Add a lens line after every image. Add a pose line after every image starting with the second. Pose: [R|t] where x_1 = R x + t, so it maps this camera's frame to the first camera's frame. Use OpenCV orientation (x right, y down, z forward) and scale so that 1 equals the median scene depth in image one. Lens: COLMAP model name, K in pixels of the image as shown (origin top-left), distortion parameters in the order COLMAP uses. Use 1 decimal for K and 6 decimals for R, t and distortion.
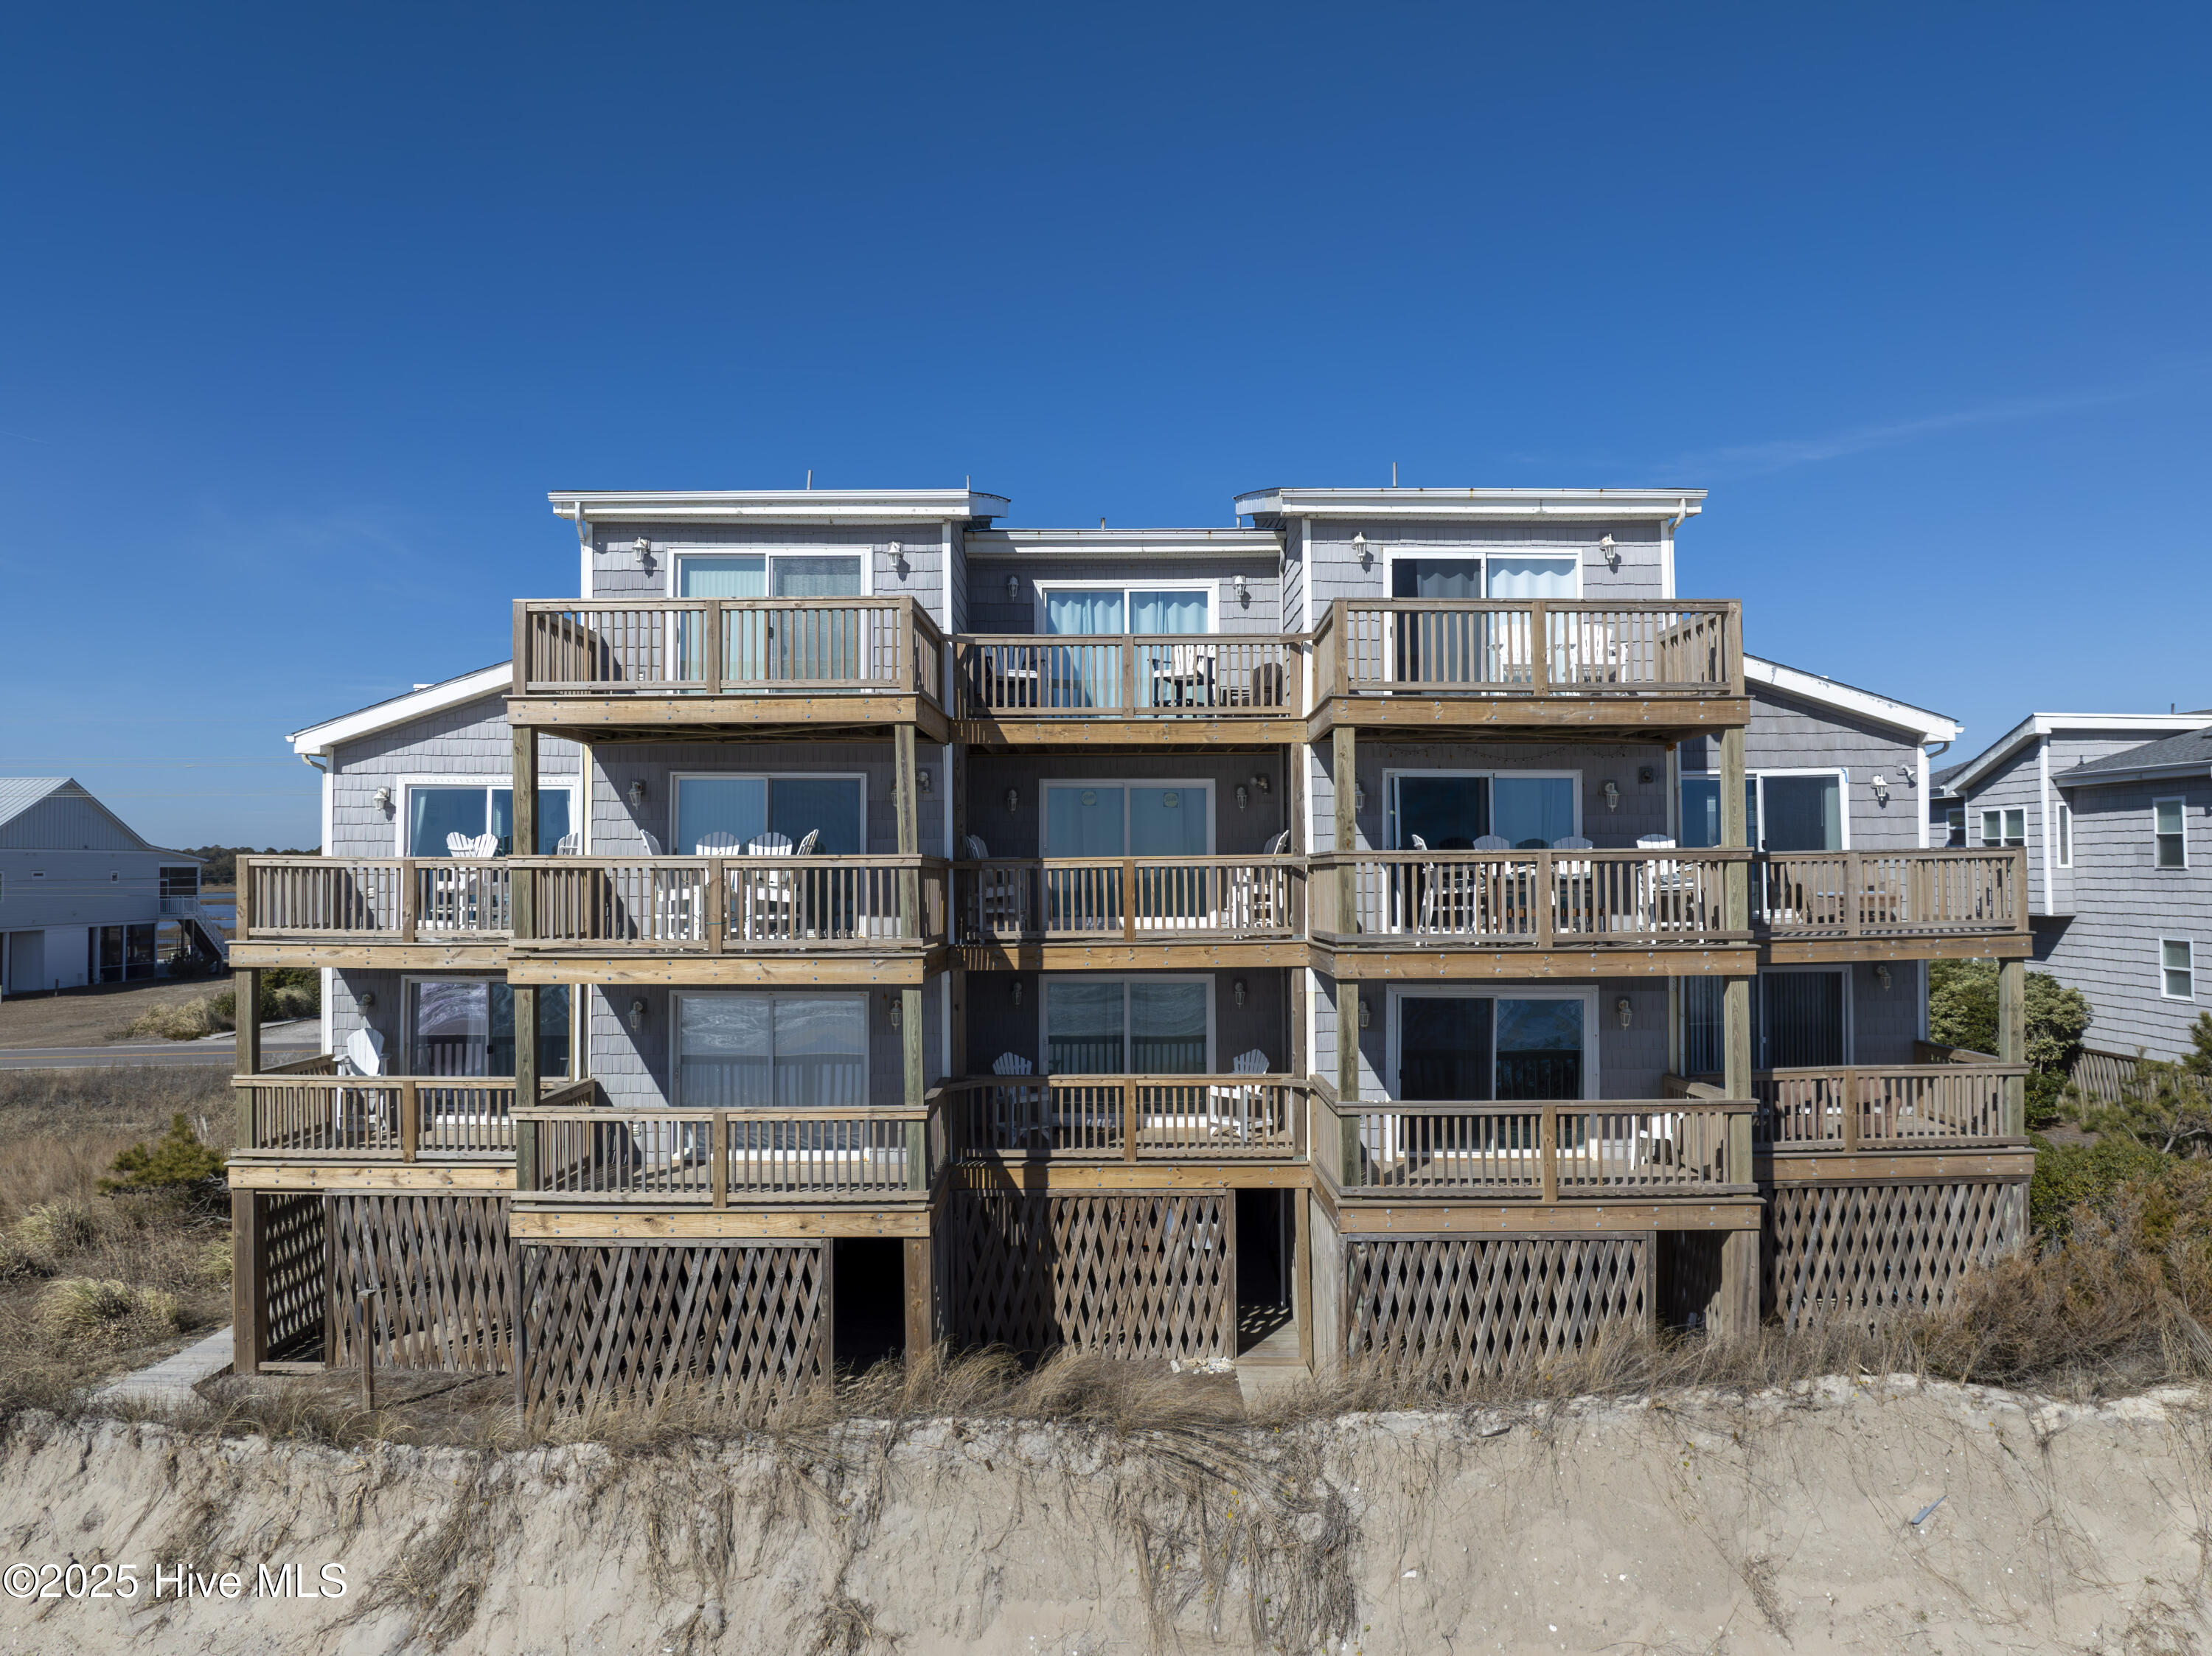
lens RADIAL K [[1554.0, 0, 1102.4], [0, 1554.0, 827.2], [0, 0, 1]] dist [-0.027050, -0.012484]
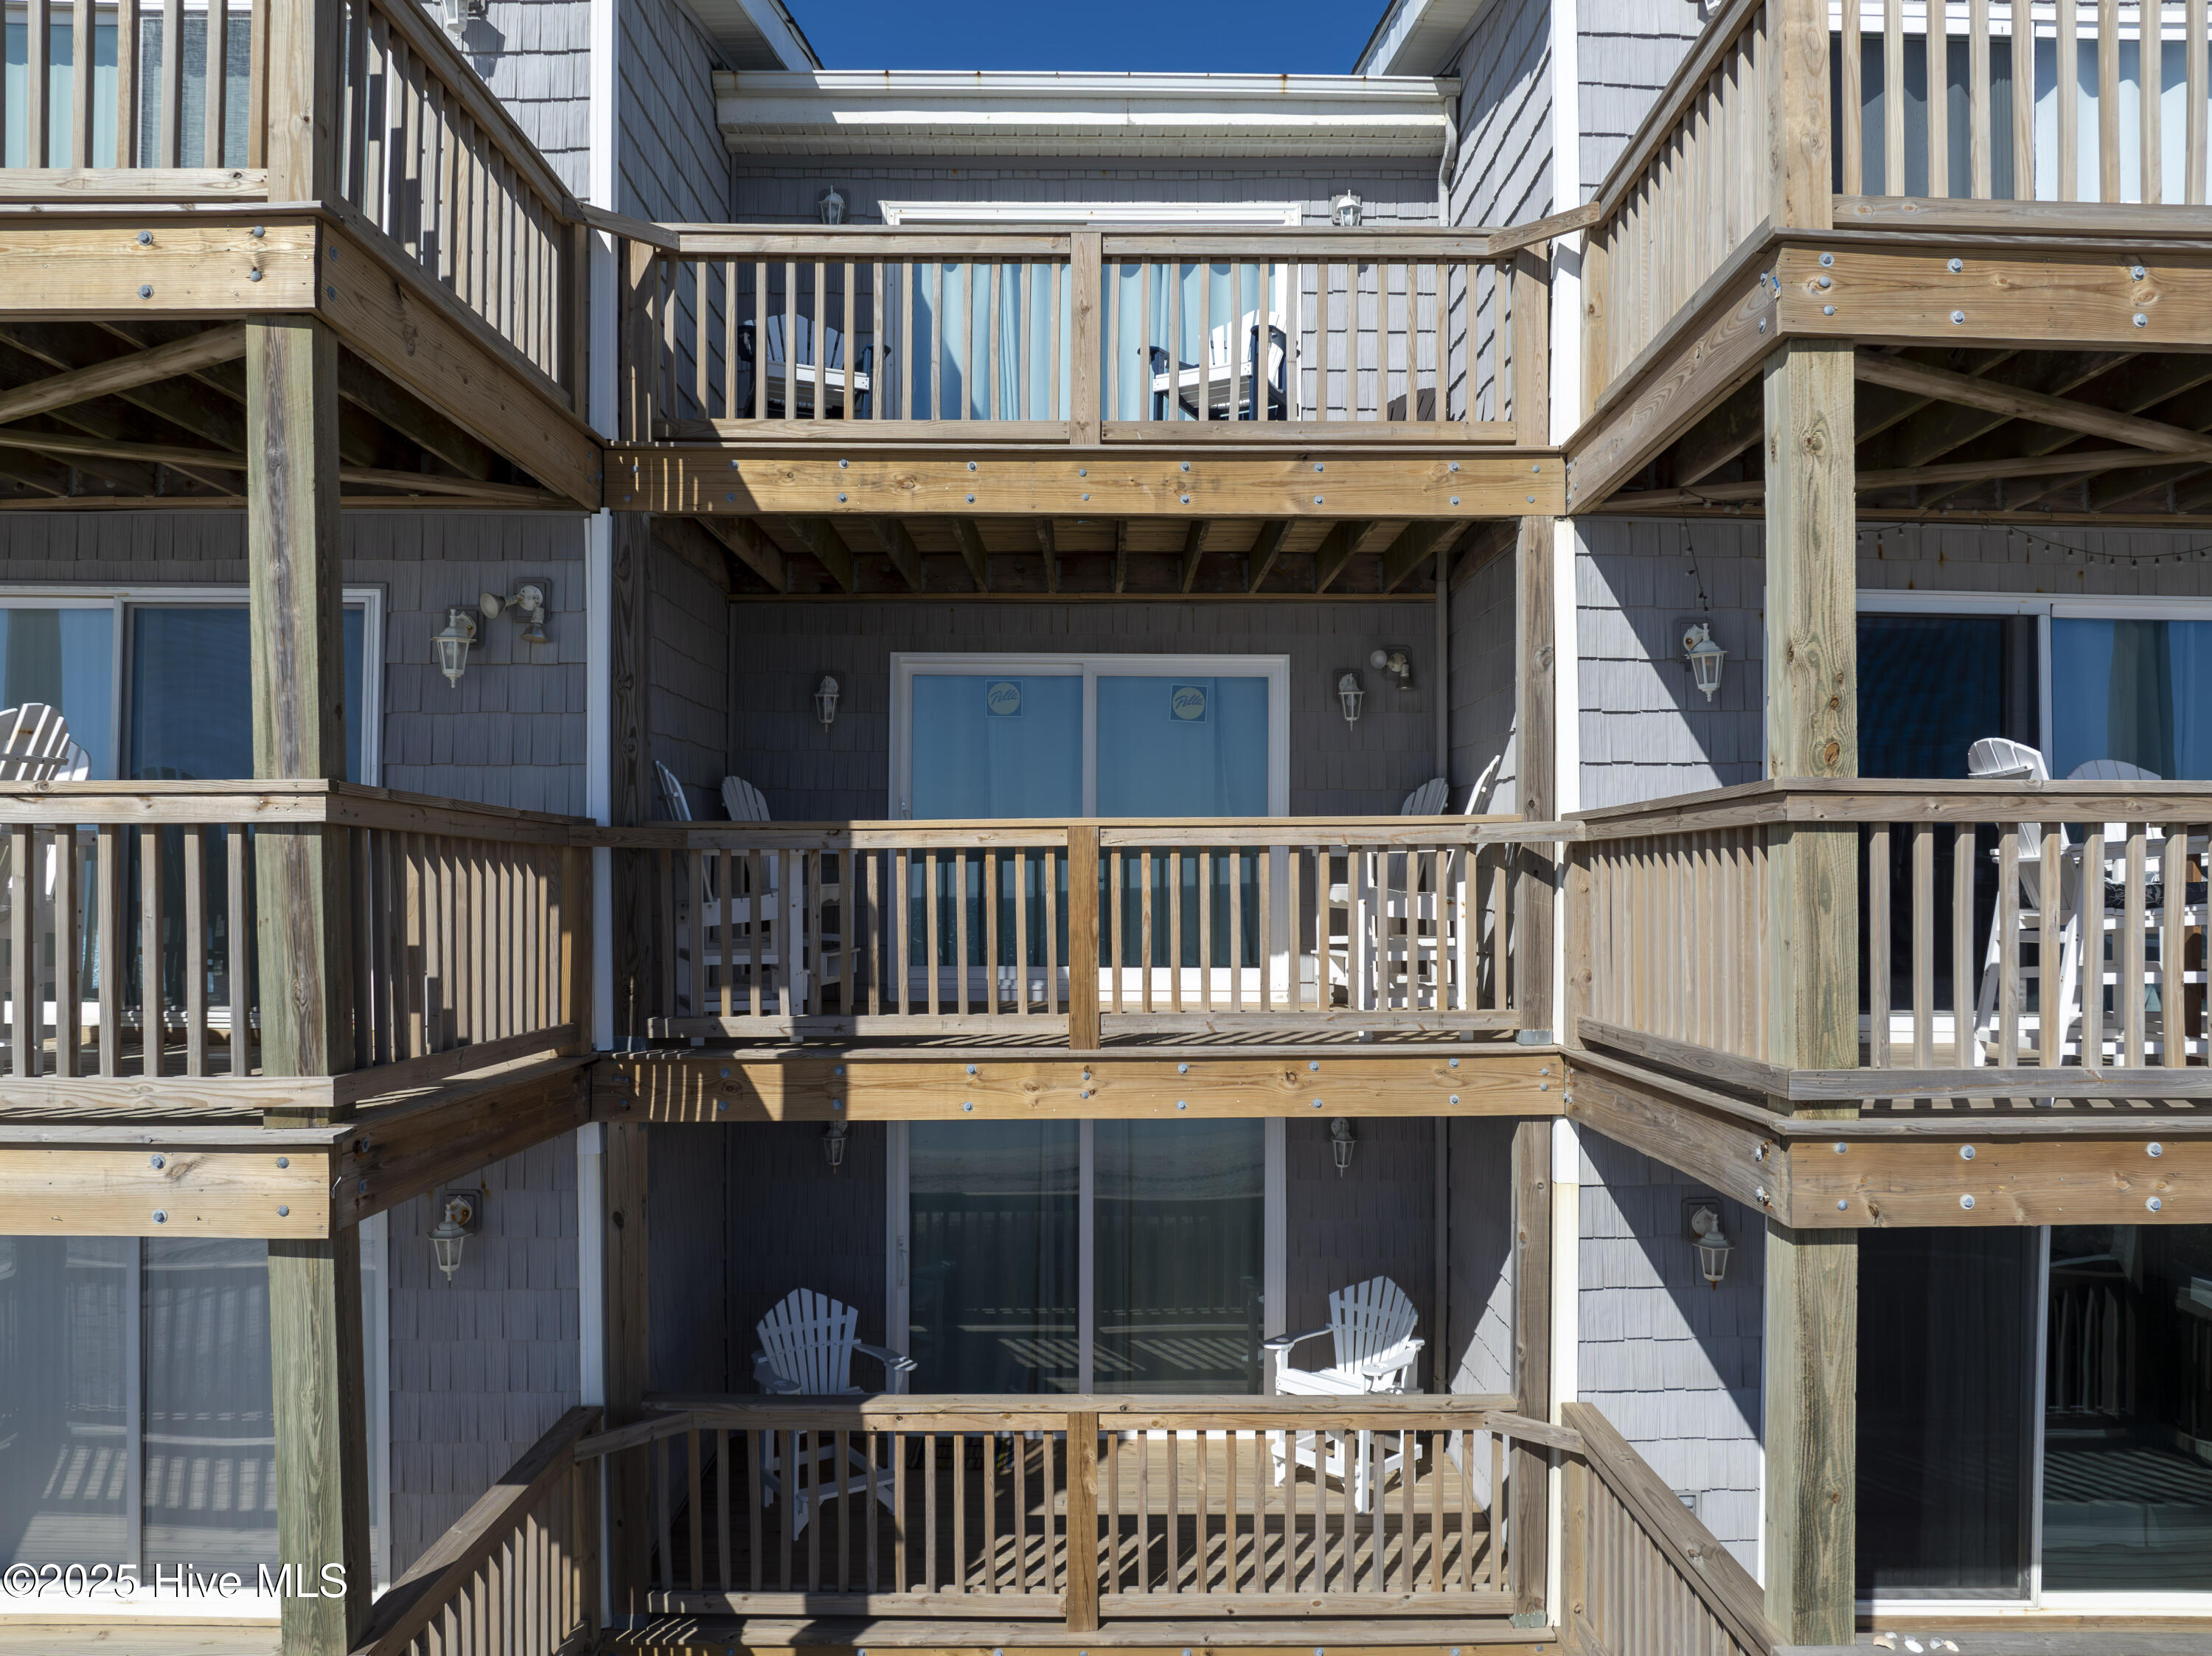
lens RADIAL K [[1554.0, 0, 1113.0], [0, 1554.0, 845.3], [0, 0, 1]] dist [-0.027050, -0.012484]
pose [[0.999902, 0.007428, 0.011896, 0.019740], [-0.007497, 0.999955, 0.005728, 0.023195], [-0.011853, -0.005816, 0.999913, 0.626893]]
